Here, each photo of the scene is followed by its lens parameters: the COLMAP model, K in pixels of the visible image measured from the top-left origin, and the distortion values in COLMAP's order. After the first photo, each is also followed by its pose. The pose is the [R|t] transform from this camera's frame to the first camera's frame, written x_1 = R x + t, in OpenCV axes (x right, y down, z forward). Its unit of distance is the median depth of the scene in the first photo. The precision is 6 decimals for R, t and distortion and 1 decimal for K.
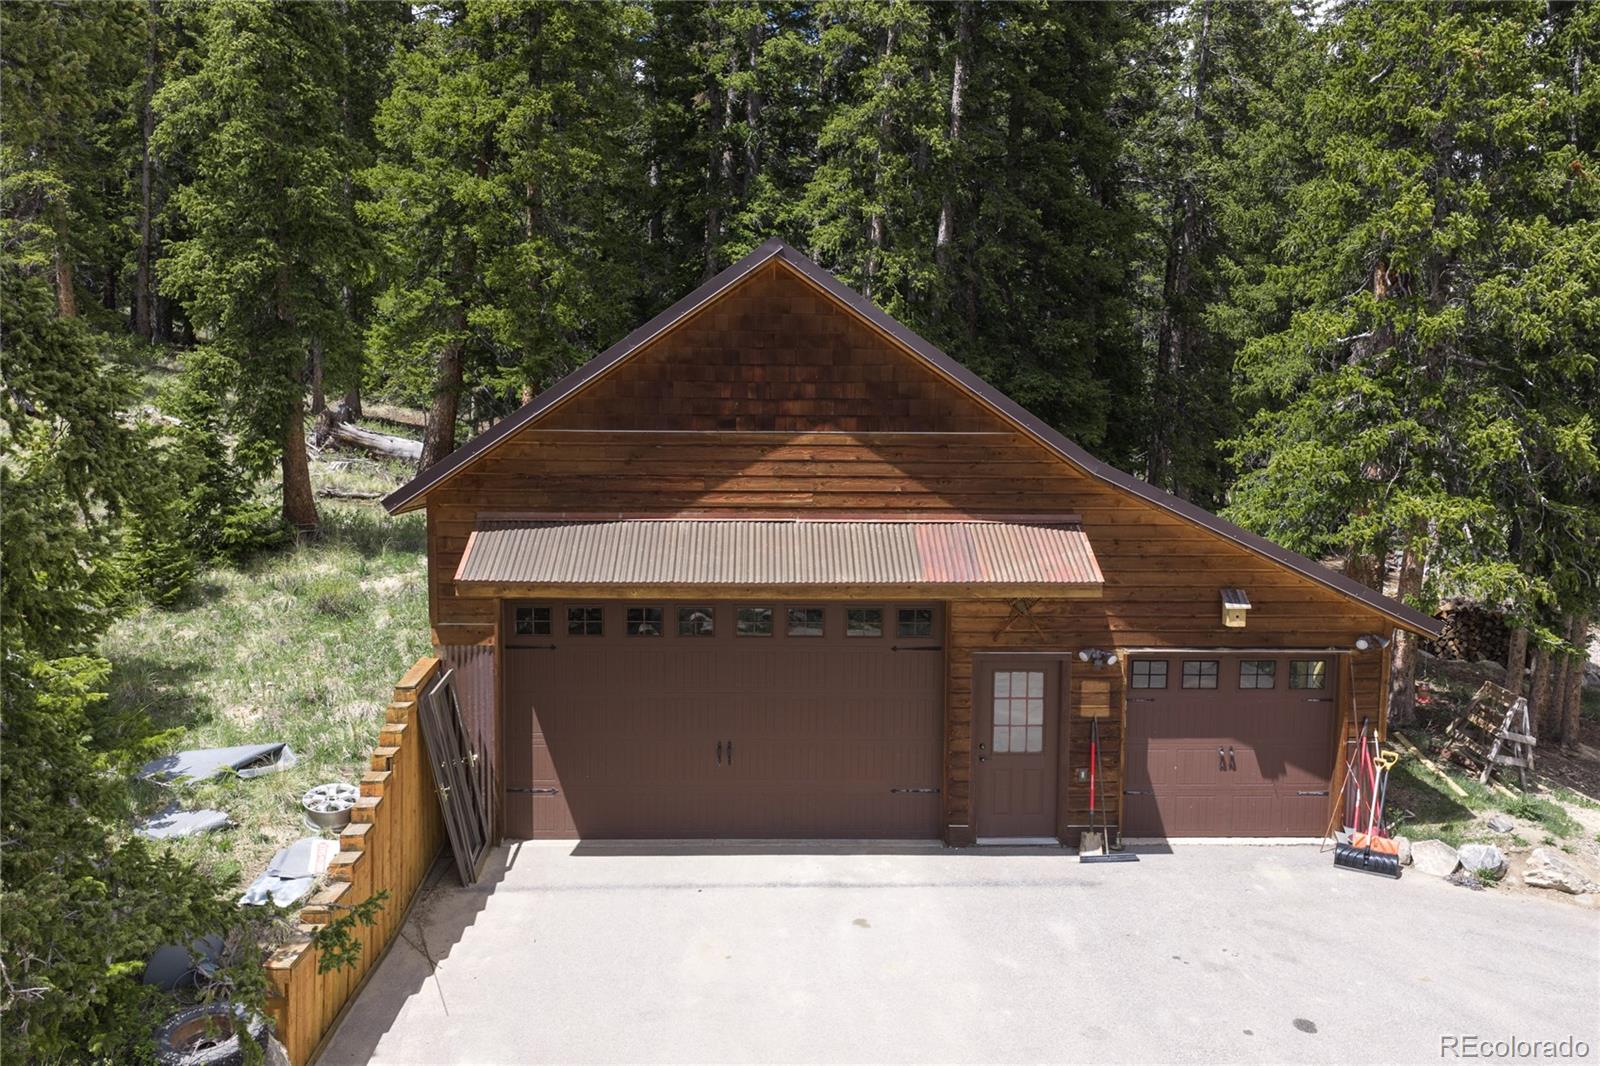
lens RADIAL K [[1322.0, 0, 794.7], [0, 1322.0, 539.5], [0, 0, 1]] dist [0.028471, -0.052721]
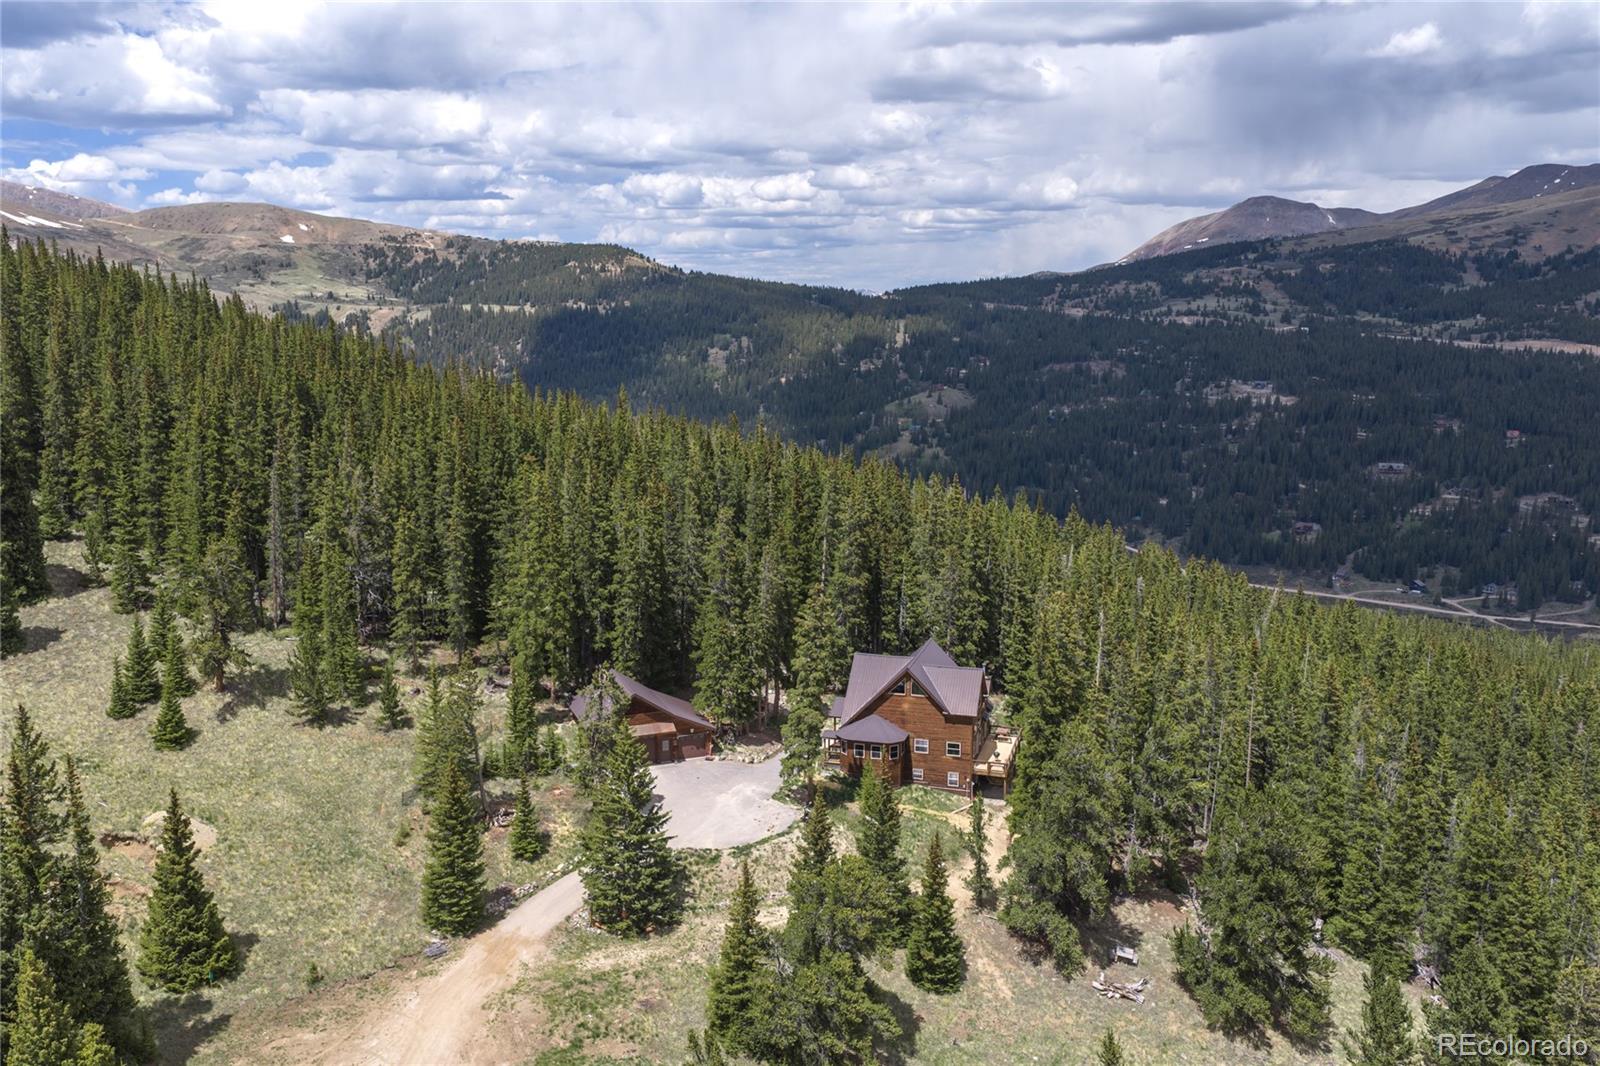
lens RADIAL K [[1322.0, 0, 794.7], [0, 1322.0, 539.5], [0, 0, 1]] dist [0.028471, -0.052721]
pose [[0.938799, -0.068985, 0.337487, -1.644644], [0.039165, 0.994765, 0.094390, -1.762772], [-0.342231, -0.075396, 0.936586, -6.385290]]
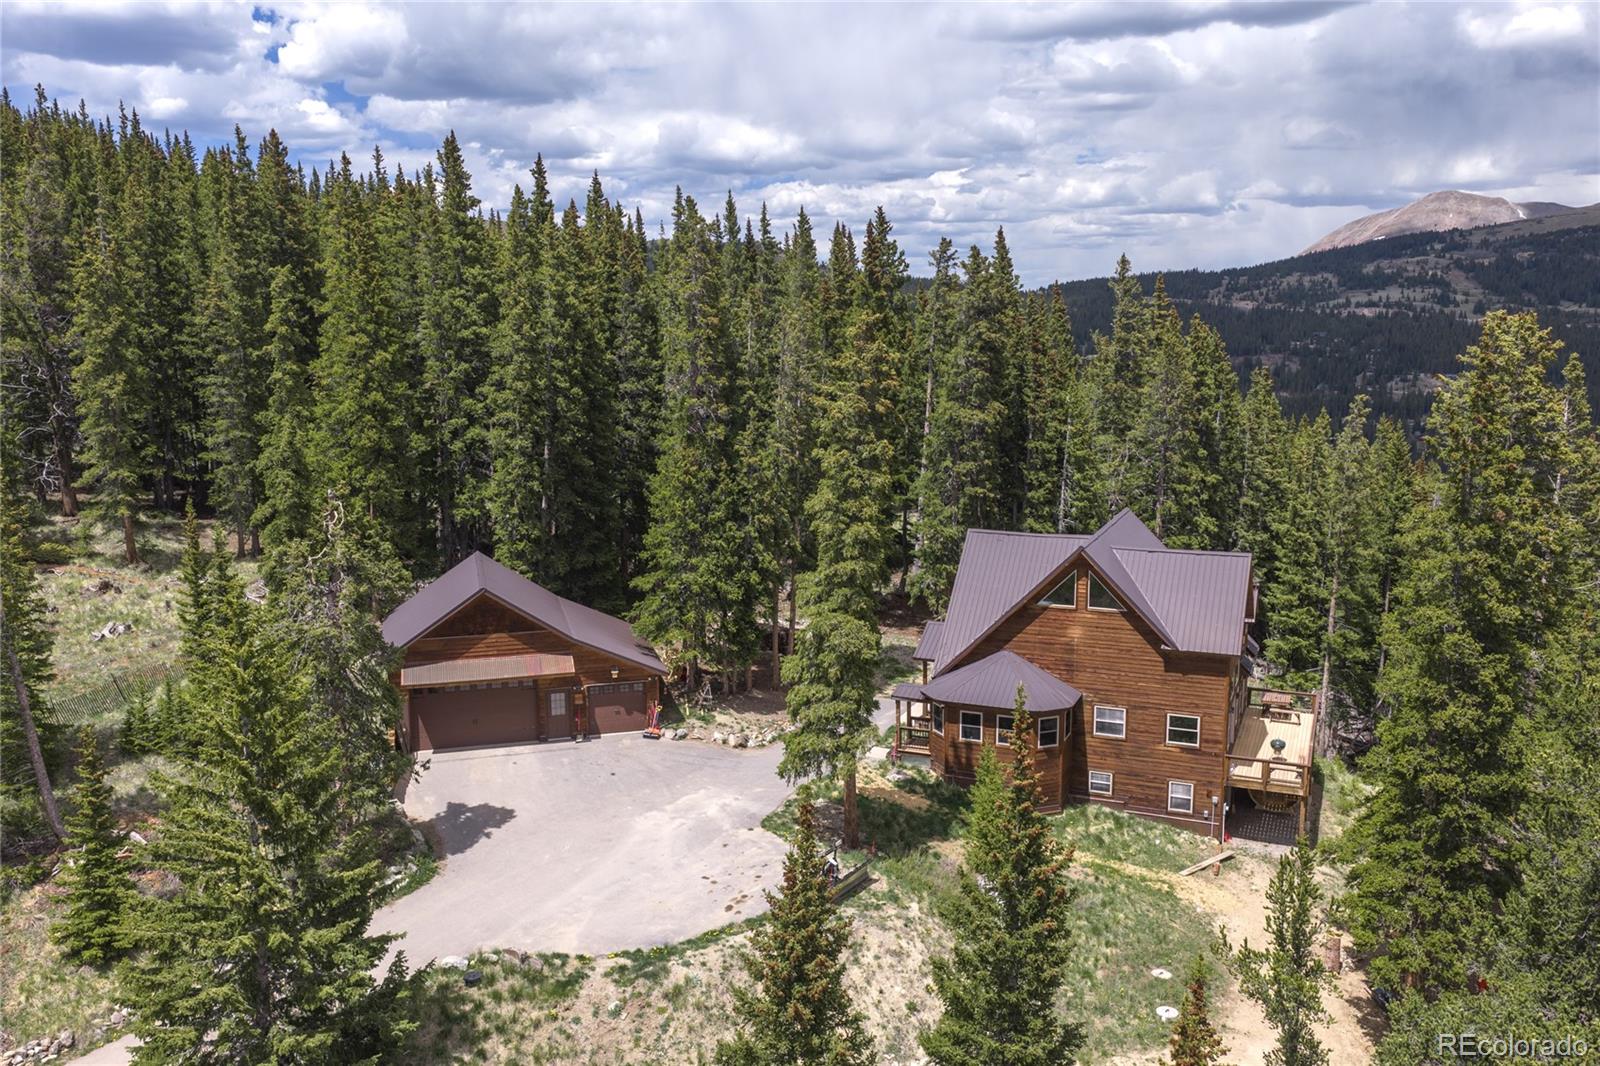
lens RADIAL K [[1320.9, 0, 795.6], [0, 1320.9, 541.3], [0, 0, 1]] dist [0.027932, -0.050576]
pose [[0.971330, -0.054160, 0.231482, -0.013658], [0.035341, 0.995780, 0.084691, -0.601089], [-0.235092, -0.074082, 0.969146, -2.646228]]
